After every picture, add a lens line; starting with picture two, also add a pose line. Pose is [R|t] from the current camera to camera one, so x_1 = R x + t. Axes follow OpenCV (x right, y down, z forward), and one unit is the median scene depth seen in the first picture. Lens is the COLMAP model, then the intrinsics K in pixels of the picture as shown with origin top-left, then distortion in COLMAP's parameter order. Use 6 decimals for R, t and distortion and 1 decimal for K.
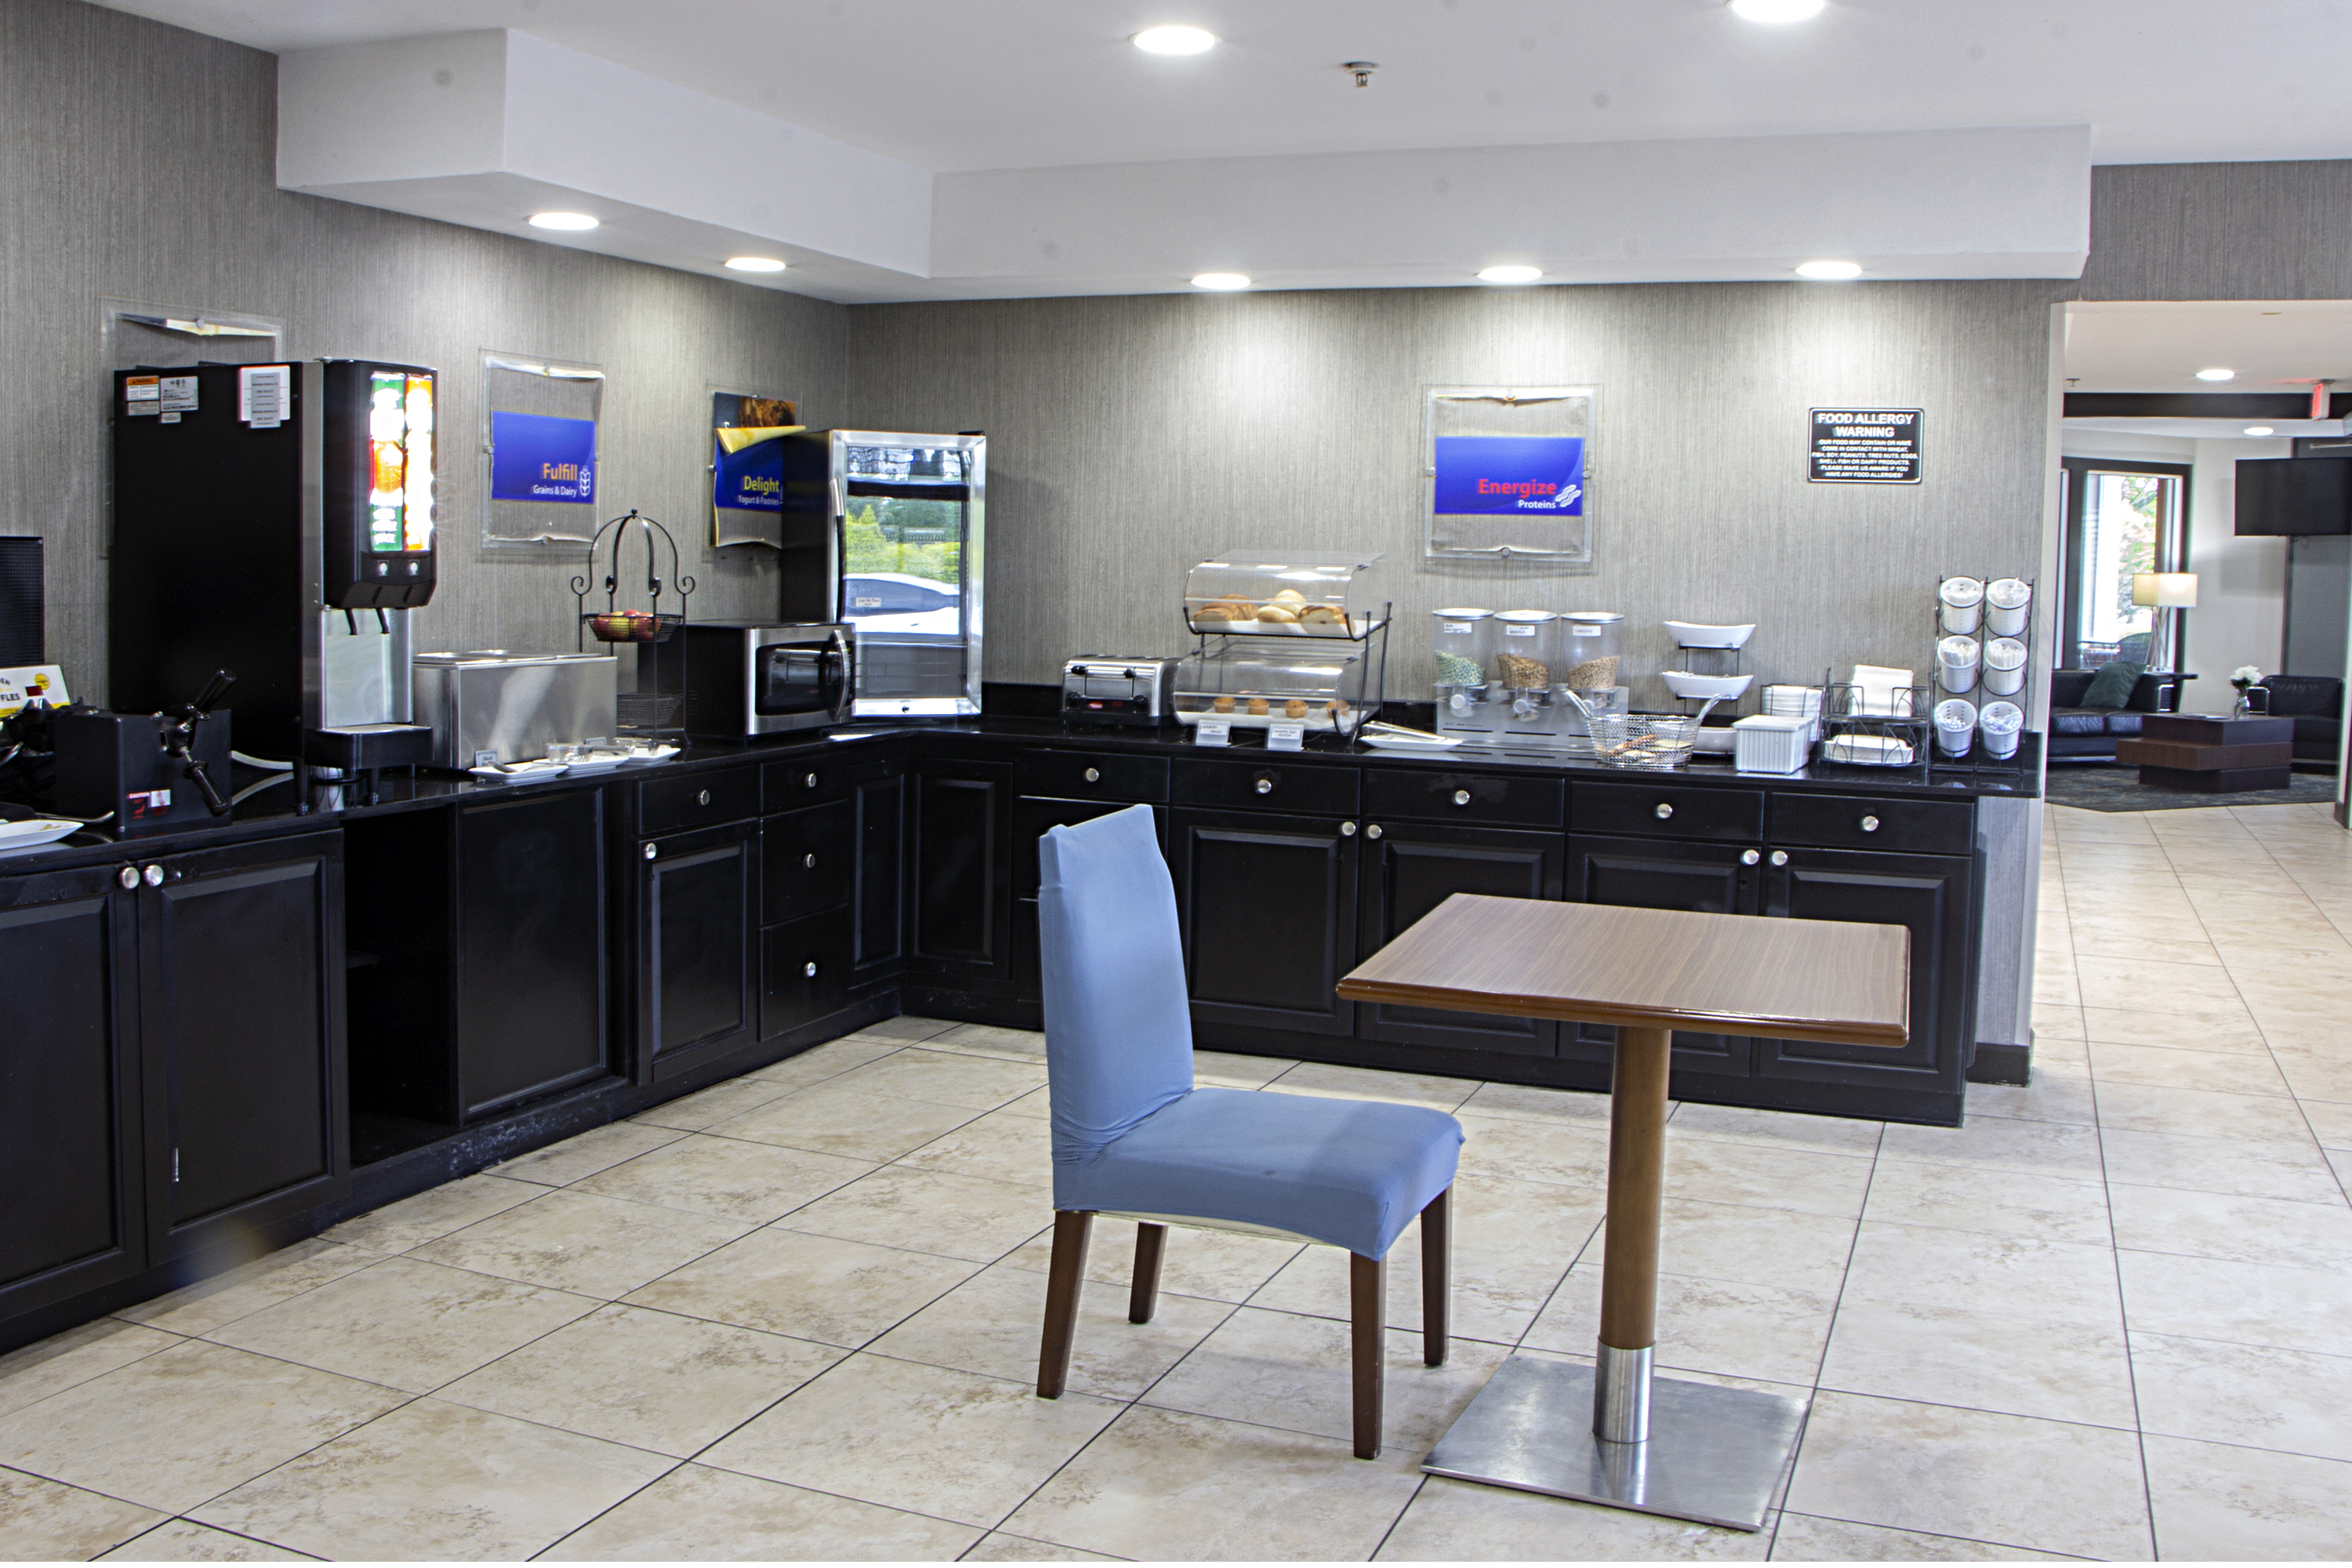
lens RADIAL K [[2150.1, 0, 1176.3], [0, 2150.1, 710.3], [0, 0, 1]] dist [-0.225976, 0.171351]
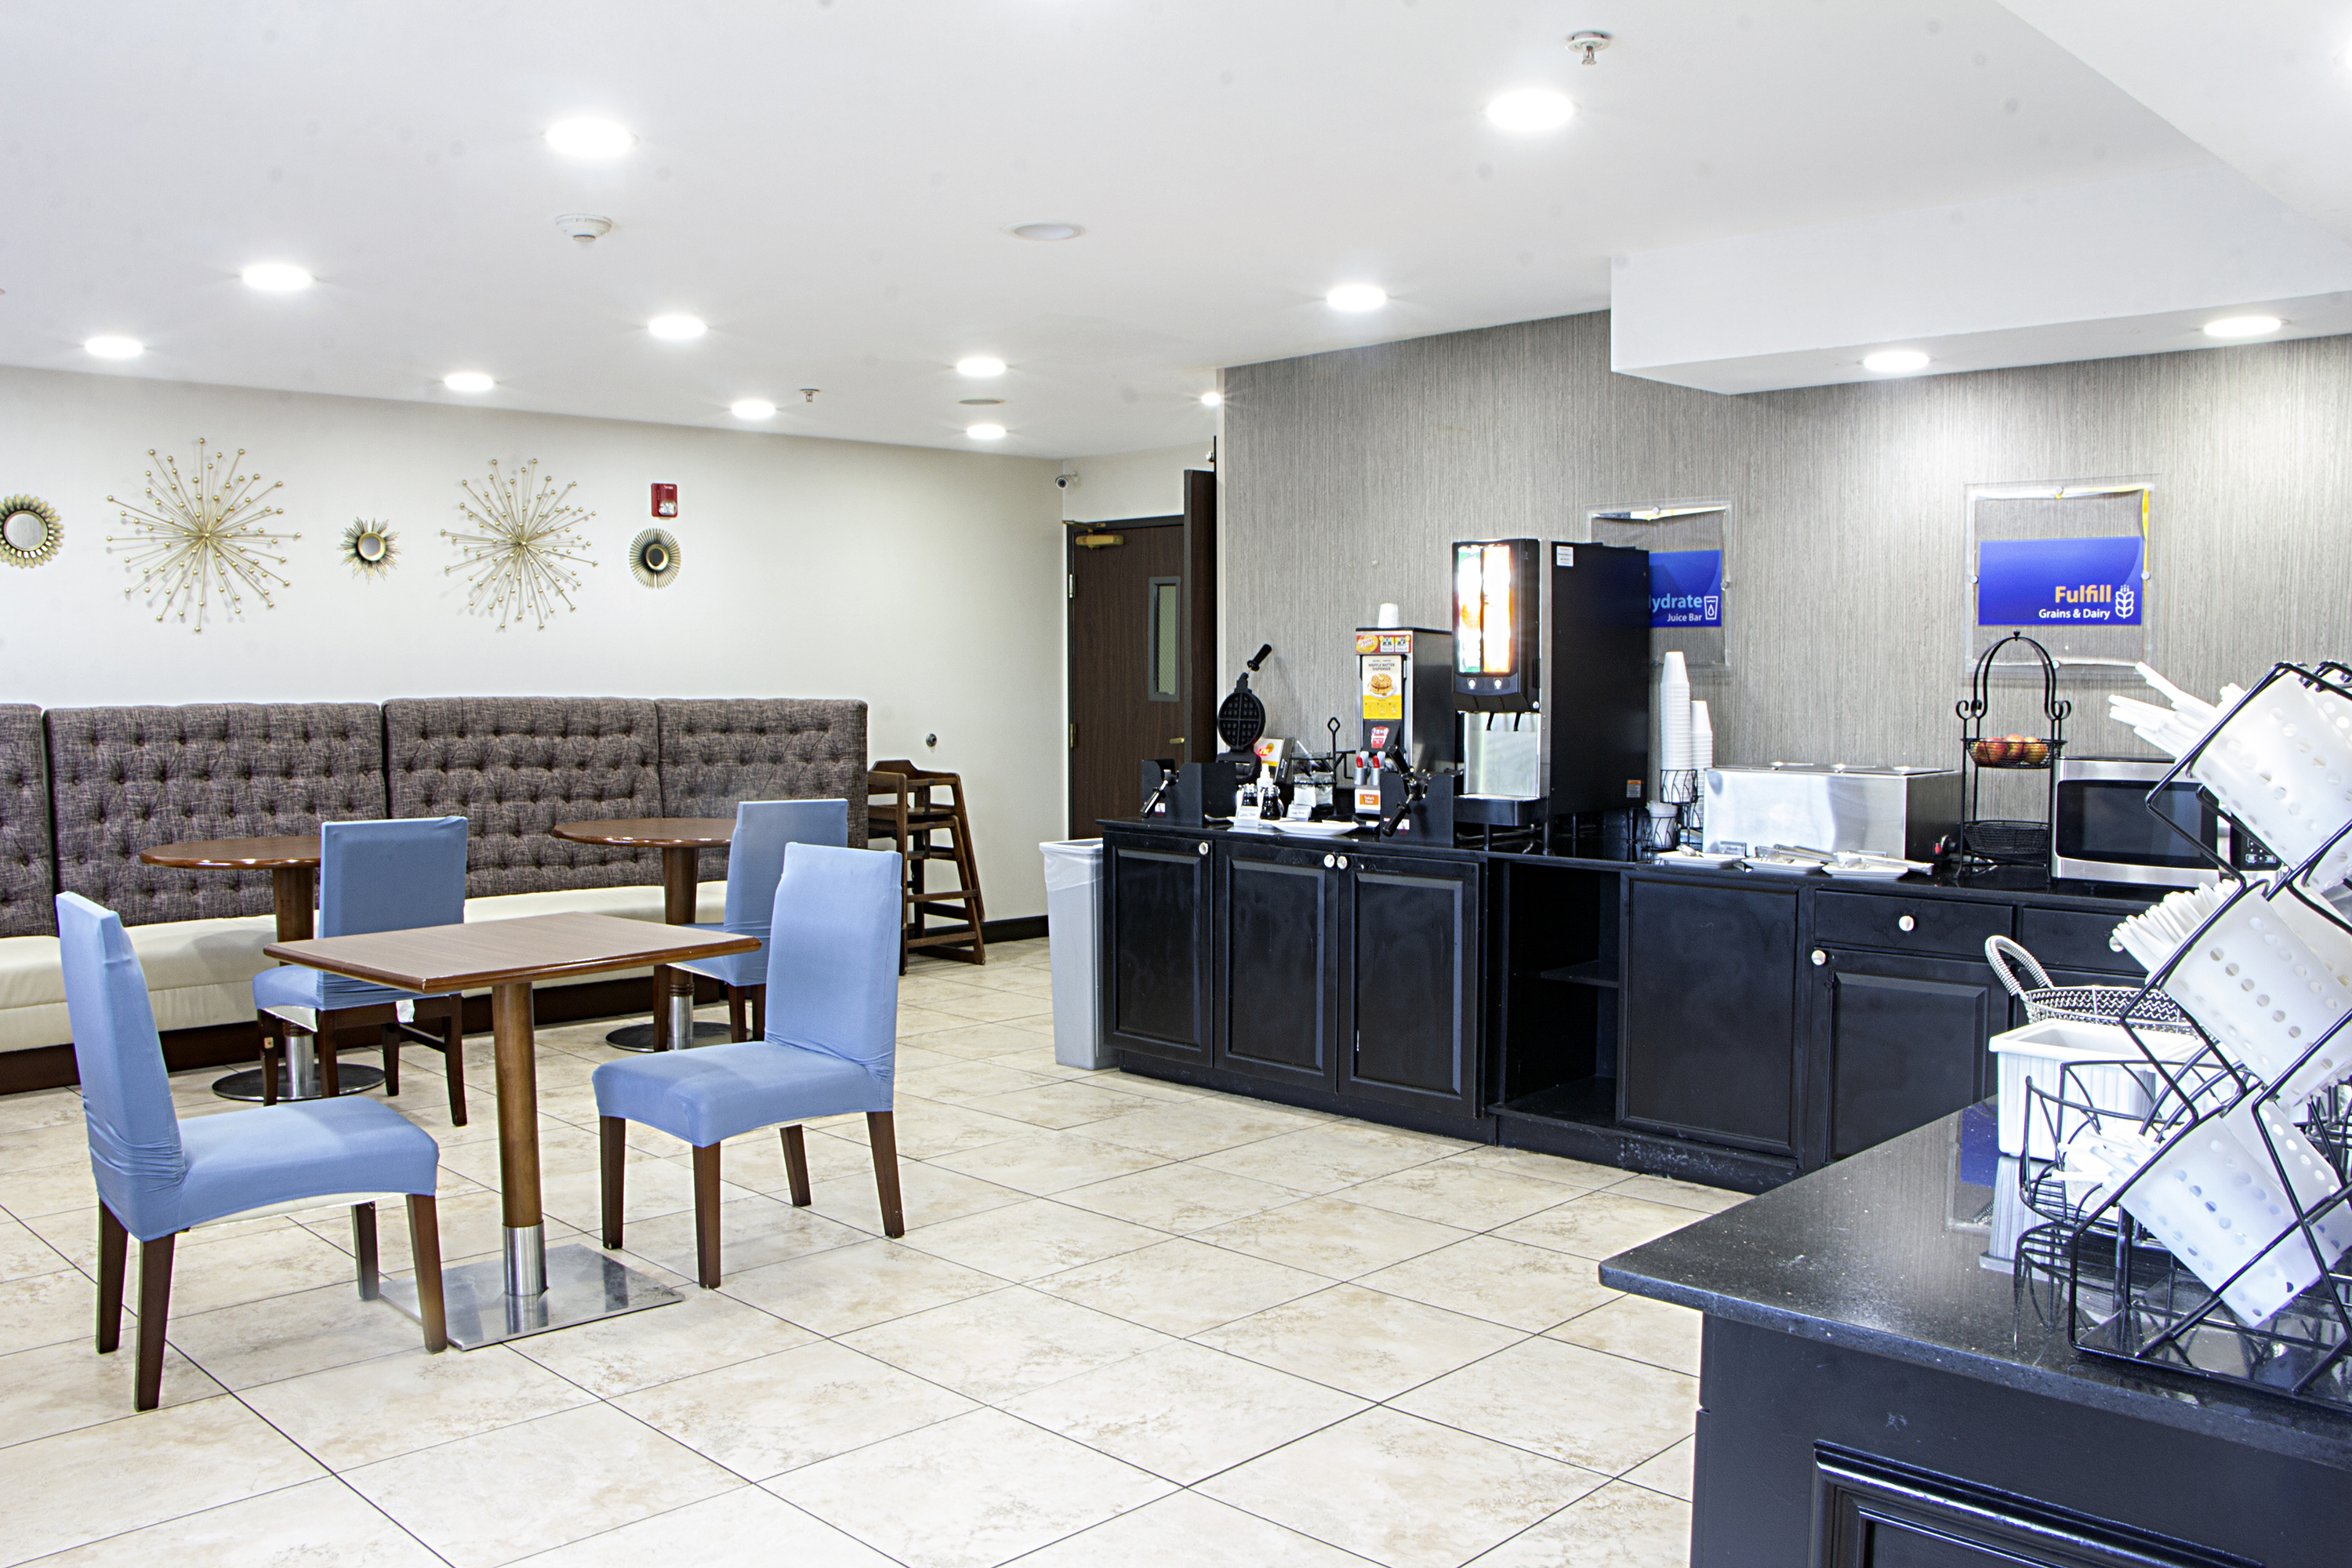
lens RADIAL K [[1902.7, 0, 1176.0], [0, 1902.7, 784.0], [0, 0, 1]] dist [-0.169374, 0.159167]
pose [[-0.382179, 0.033350, -0.923486, 0.852117], [-0.075100, 0.994922, 0.067009, -0.067198], [0.921032, 0.094963, -0.377734, 1.231489]]
